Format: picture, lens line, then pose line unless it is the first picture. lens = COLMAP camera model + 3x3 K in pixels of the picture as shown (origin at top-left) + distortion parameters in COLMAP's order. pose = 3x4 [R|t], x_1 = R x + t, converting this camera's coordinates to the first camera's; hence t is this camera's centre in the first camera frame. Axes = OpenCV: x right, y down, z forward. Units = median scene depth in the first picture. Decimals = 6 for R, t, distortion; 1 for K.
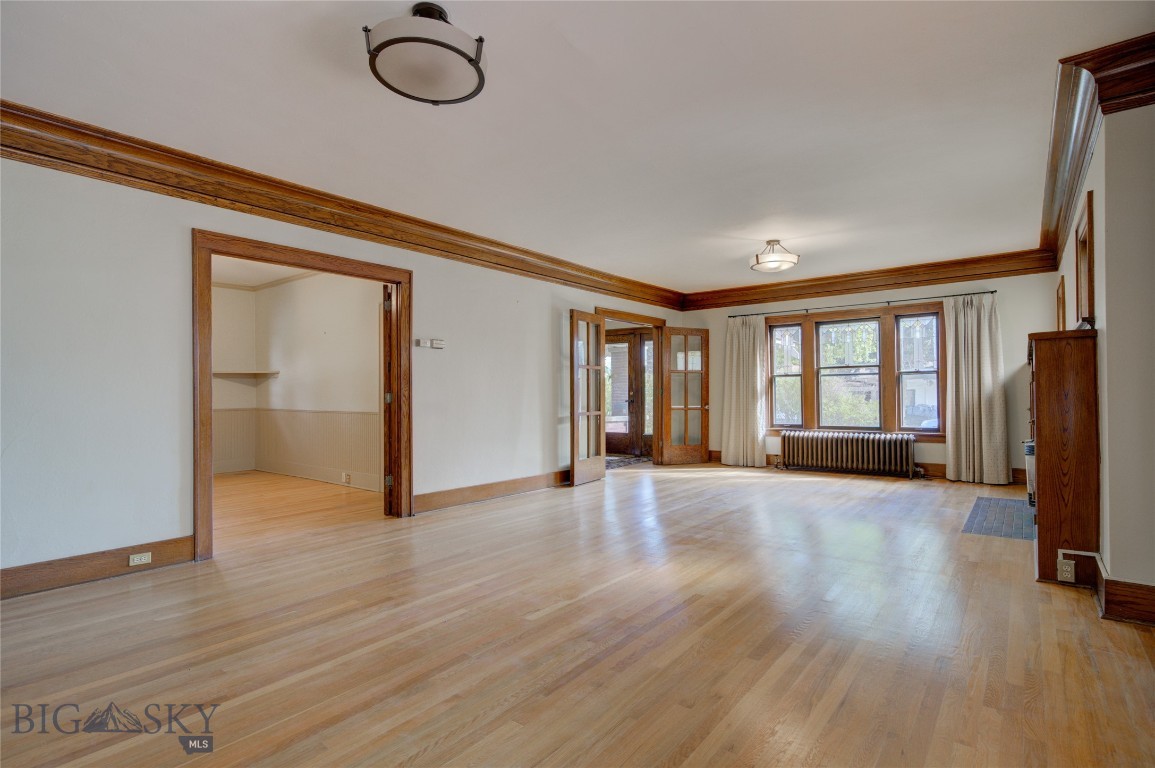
lens RADIAL K [[563.8, 0, 577.5], [0, 563.8, 384.0], [0, 0, 1]] dist [-0.000518, 0.000093]
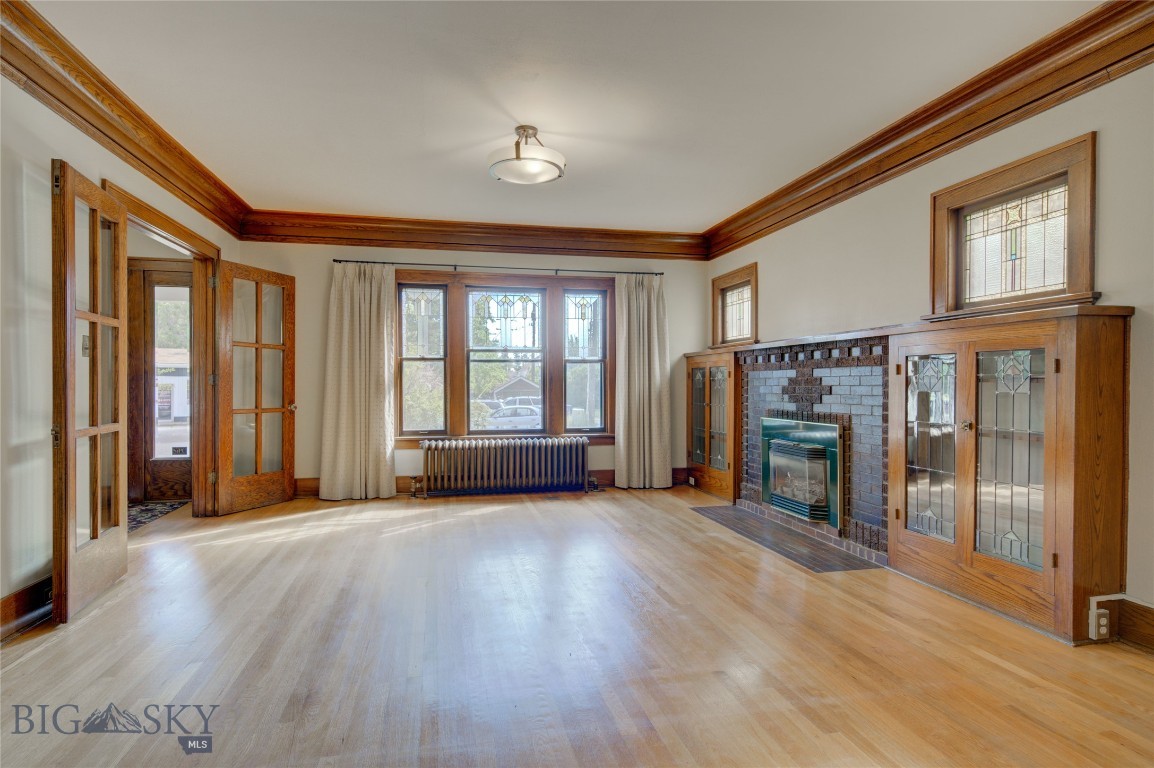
lens RADIAL K [[614.9, 0, 558.7], [0, 614.9, 387.4], [0, 0, 1]] dist [0.003938, 0.000849]
pose [[0.648841, 0.004663, 0.760910, -0.093187], [-0.020560, 0.999724, 0.011405, 0.007902], [-0.760646, -0.023044, 0.648757, 0.406569]]
